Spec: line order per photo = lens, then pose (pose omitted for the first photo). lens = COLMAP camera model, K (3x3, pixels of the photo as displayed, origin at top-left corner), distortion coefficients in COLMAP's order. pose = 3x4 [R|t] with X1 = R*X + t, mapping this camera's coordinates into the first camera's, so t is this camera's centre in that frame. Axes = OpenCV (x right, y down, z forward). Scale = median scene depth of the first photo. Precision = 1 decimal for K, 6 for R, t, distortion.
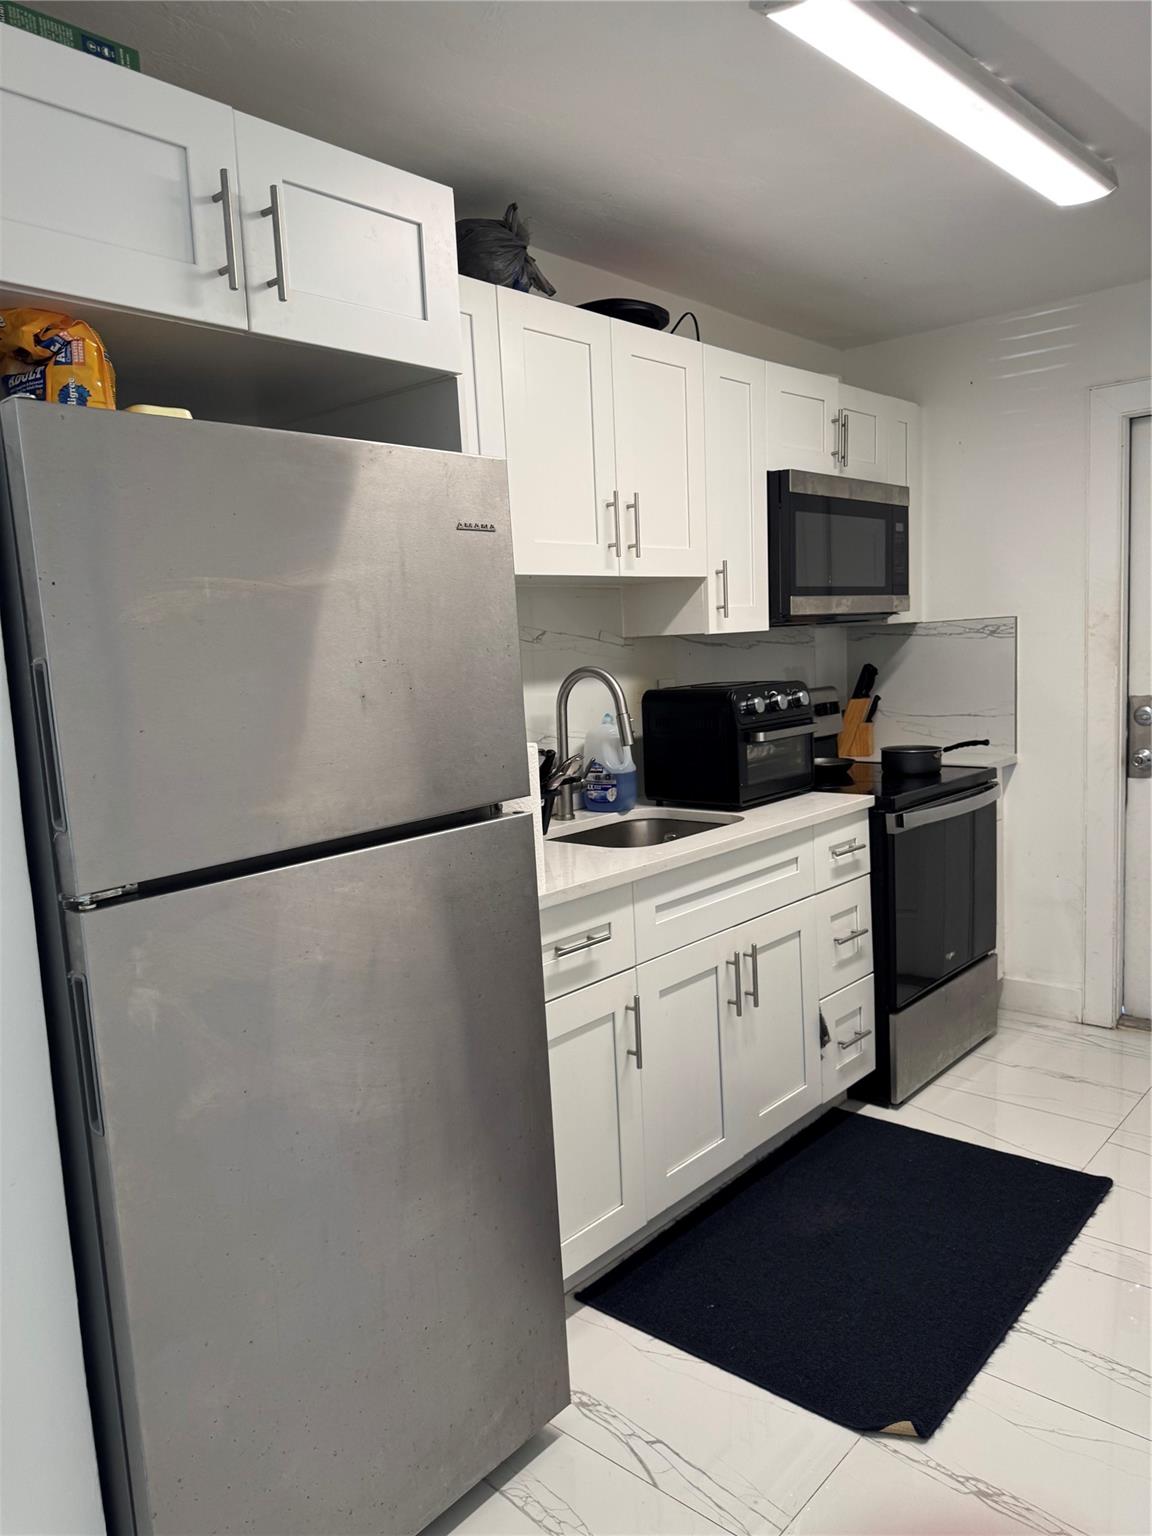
lens RADIAL K [[1090.1, 0, 576.0], [0, 1090.1, 768.0], [0, 0, 1]] dist [0.002985, 0.007601]
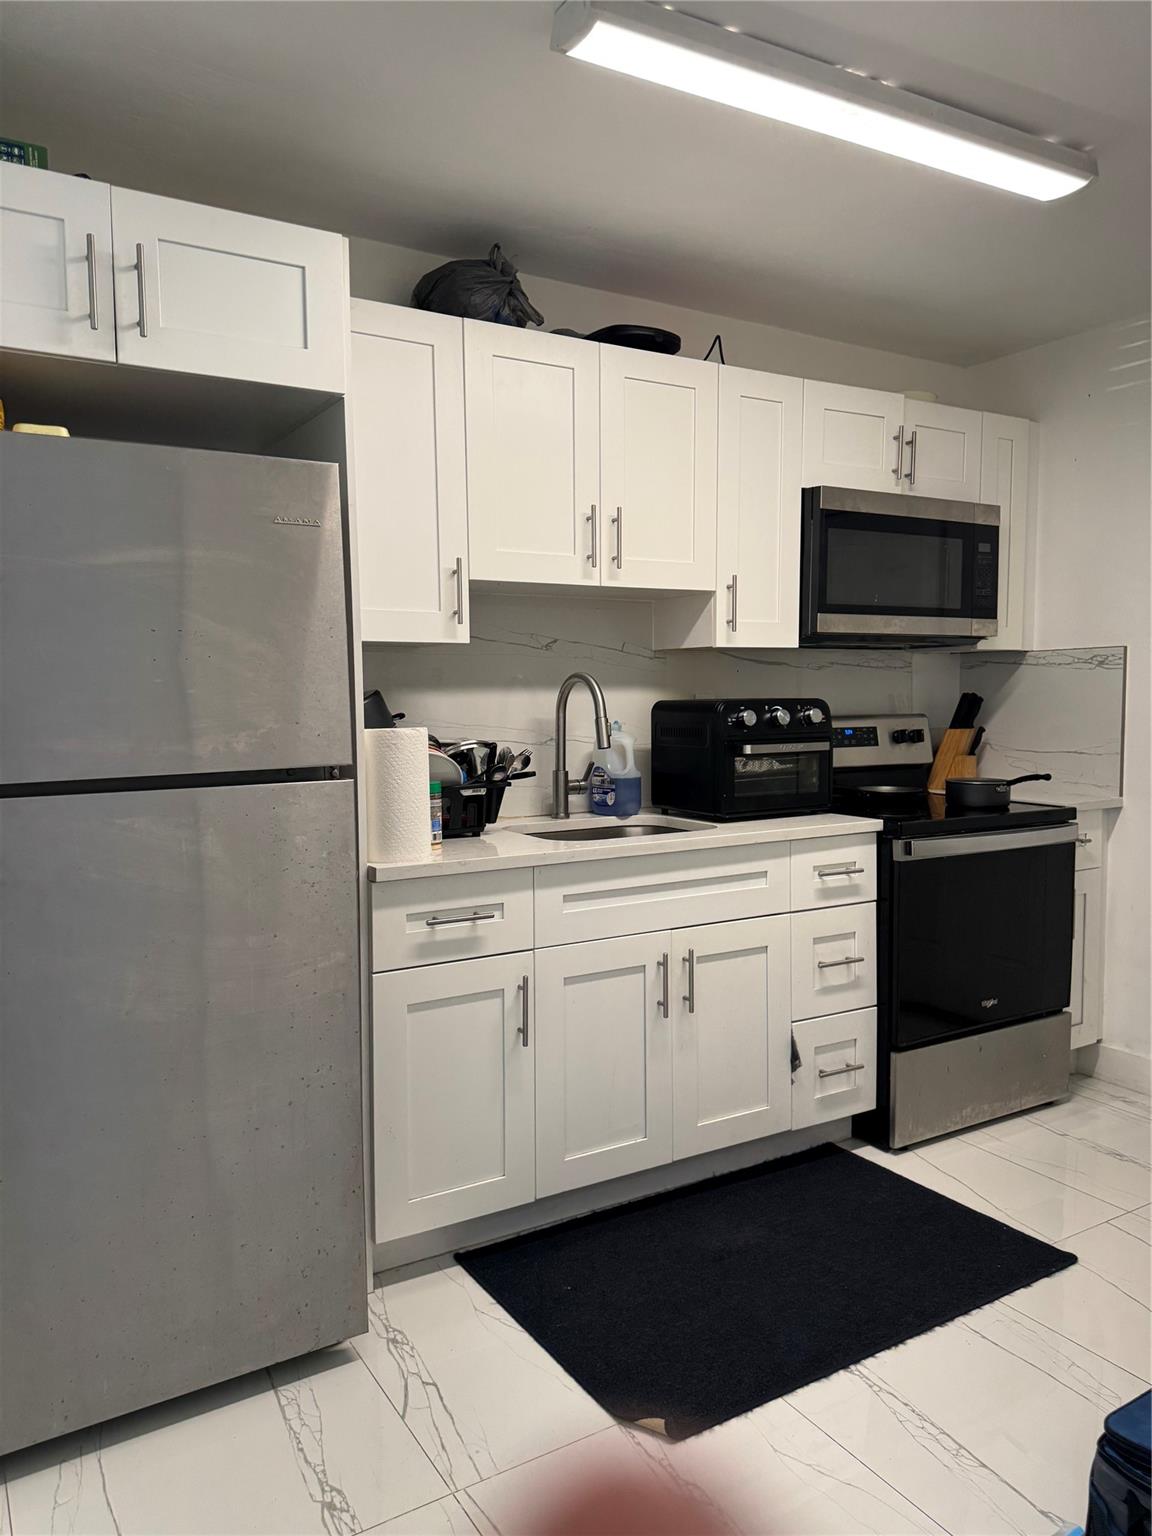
lens RADIAL K [[1086.8, 0, 576.0], [0, 1086.8, 768.0], [0, 0, 1]] dist [0.011299, -0.003875]
pose [[0.954811, 0.061822, -0.290714, 0.297179], [-0.071991, 0.997107, -0.024403, 0.022777], [0.288364, 0.044229, 0.956499, 0.001342]]
